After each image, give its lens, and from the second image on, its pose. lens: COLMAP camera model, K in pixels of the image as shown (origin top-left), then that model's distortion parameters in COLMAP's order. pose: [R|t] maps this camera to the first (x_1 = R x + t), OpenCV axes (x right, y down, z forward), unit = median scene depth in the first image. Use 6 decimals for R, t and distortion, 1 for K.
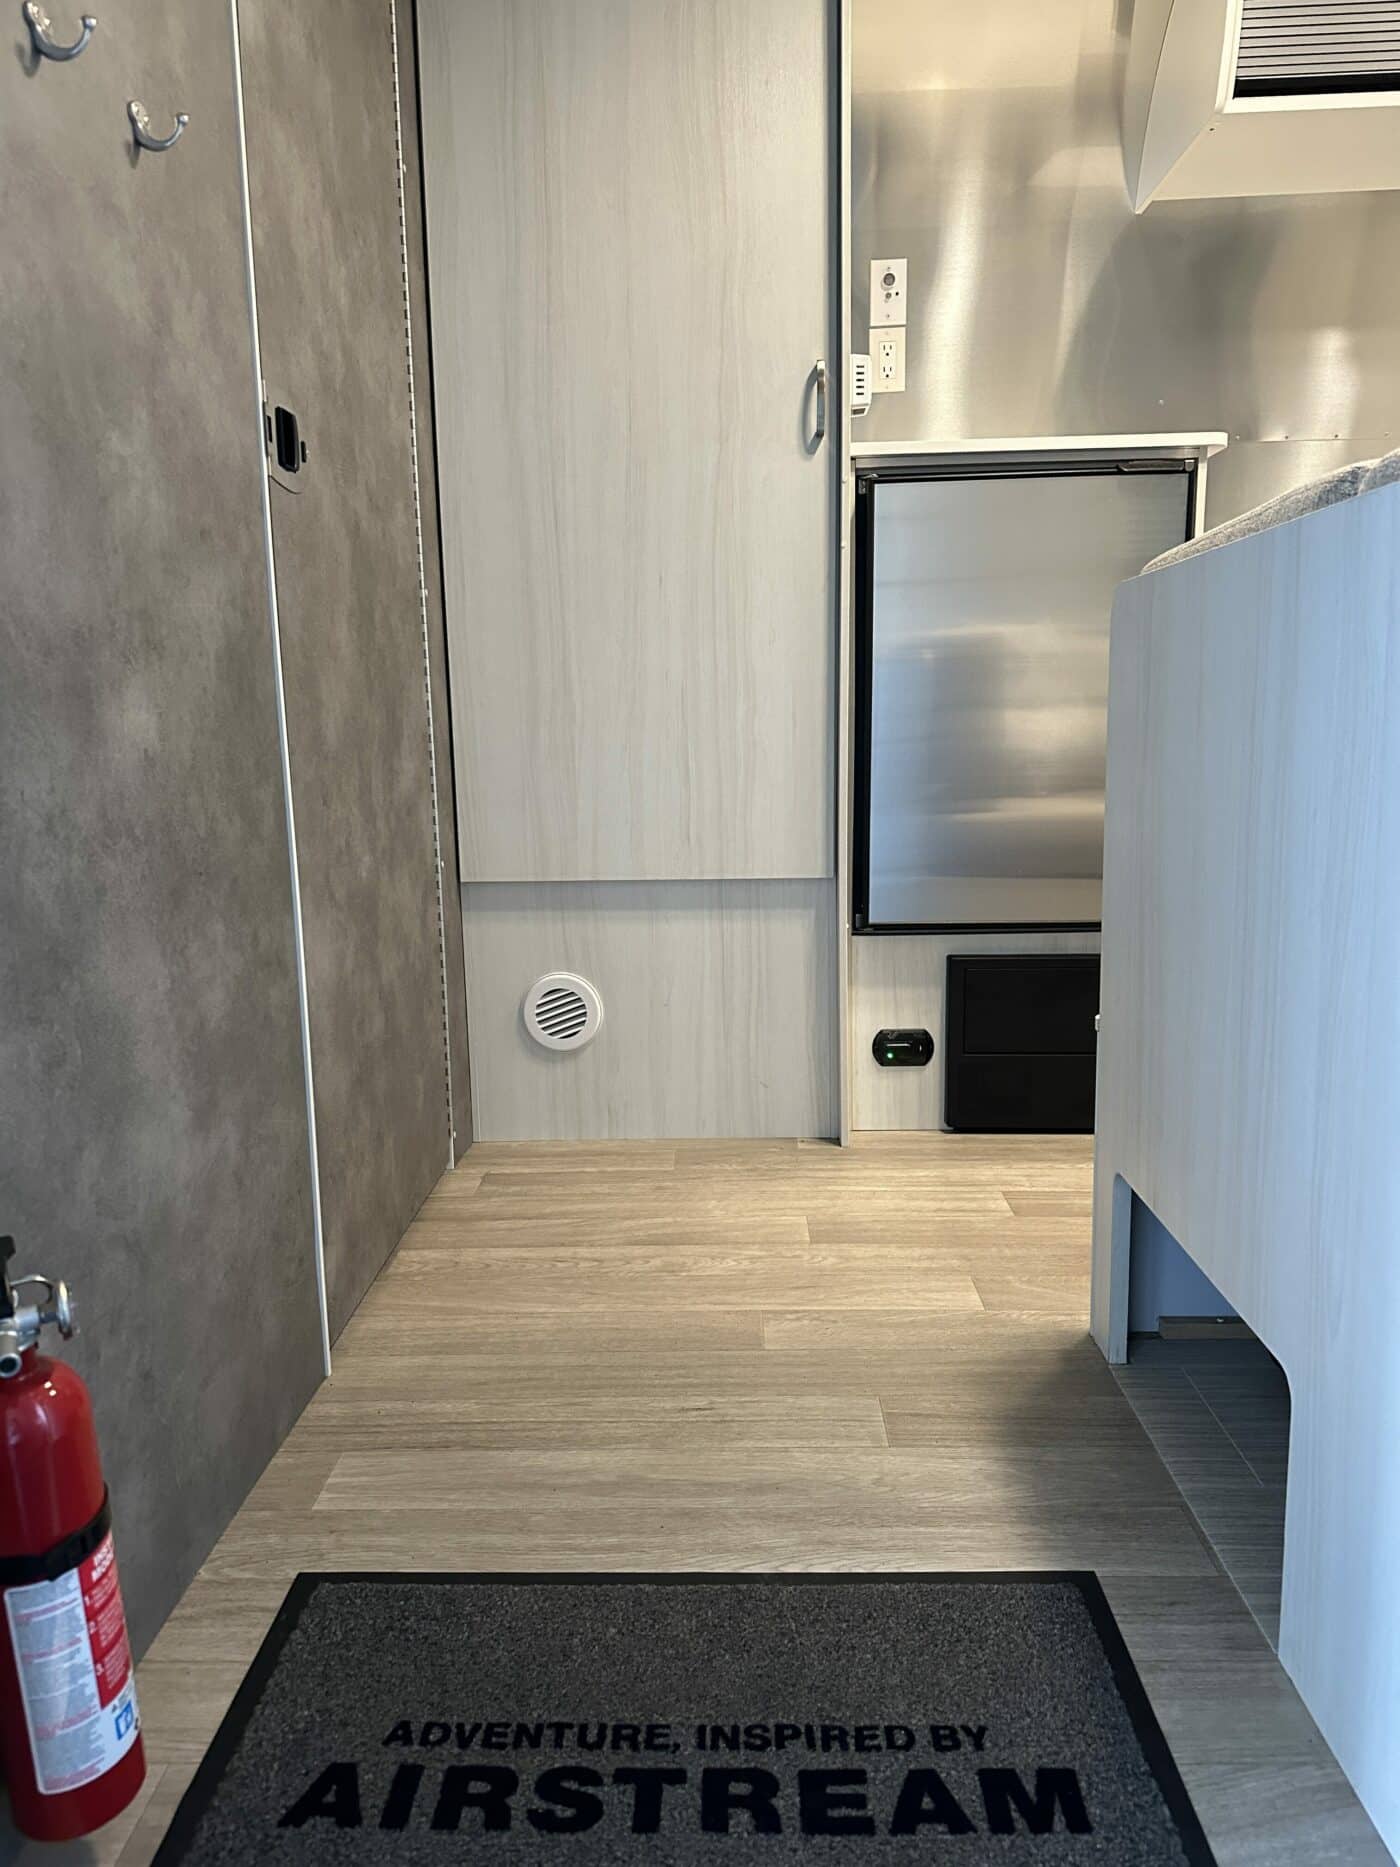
lens RADIAL K [[1300.6, 0, 700.0], [0, 1300.6, 933.5], [0, 0, 1]] dist [0.003326, -0.001691]
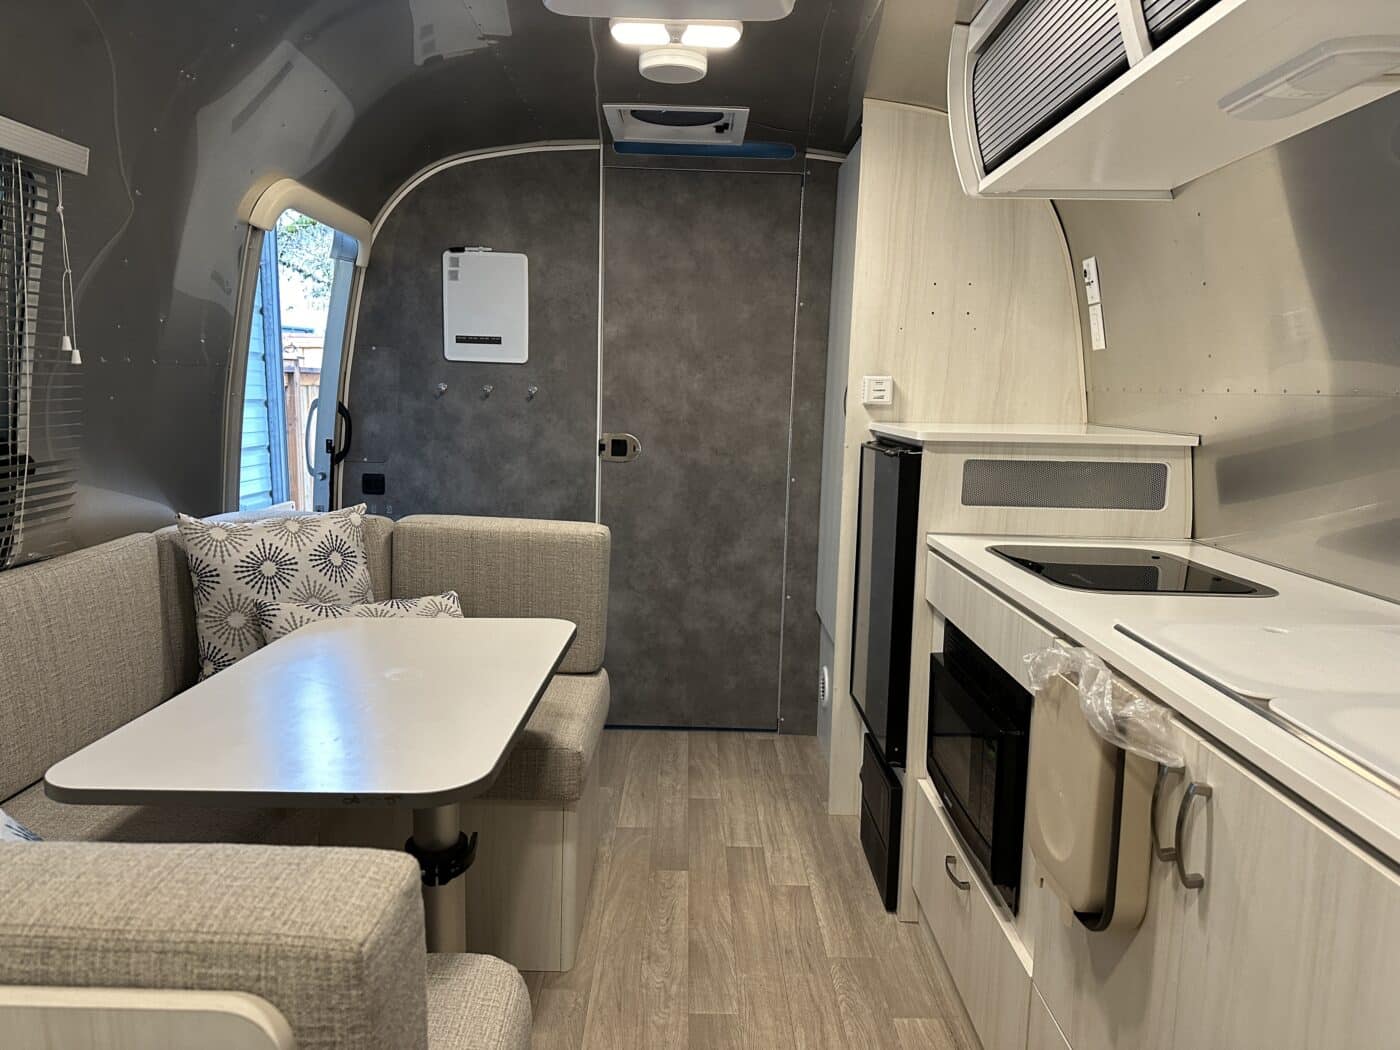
lens RADIAL K [[975.3, 0, 700.0], [0, 975.3, 525.0], [0, 0, 1]] dist [0.003326, -0.001691]
pose [[0.027194, 0.156895, -0.987241, 1.560462], [-0.185677, 0.971212, 0.149233, -0.434250], [0.982234, 0.179250, 0.055543, 0.813503]]
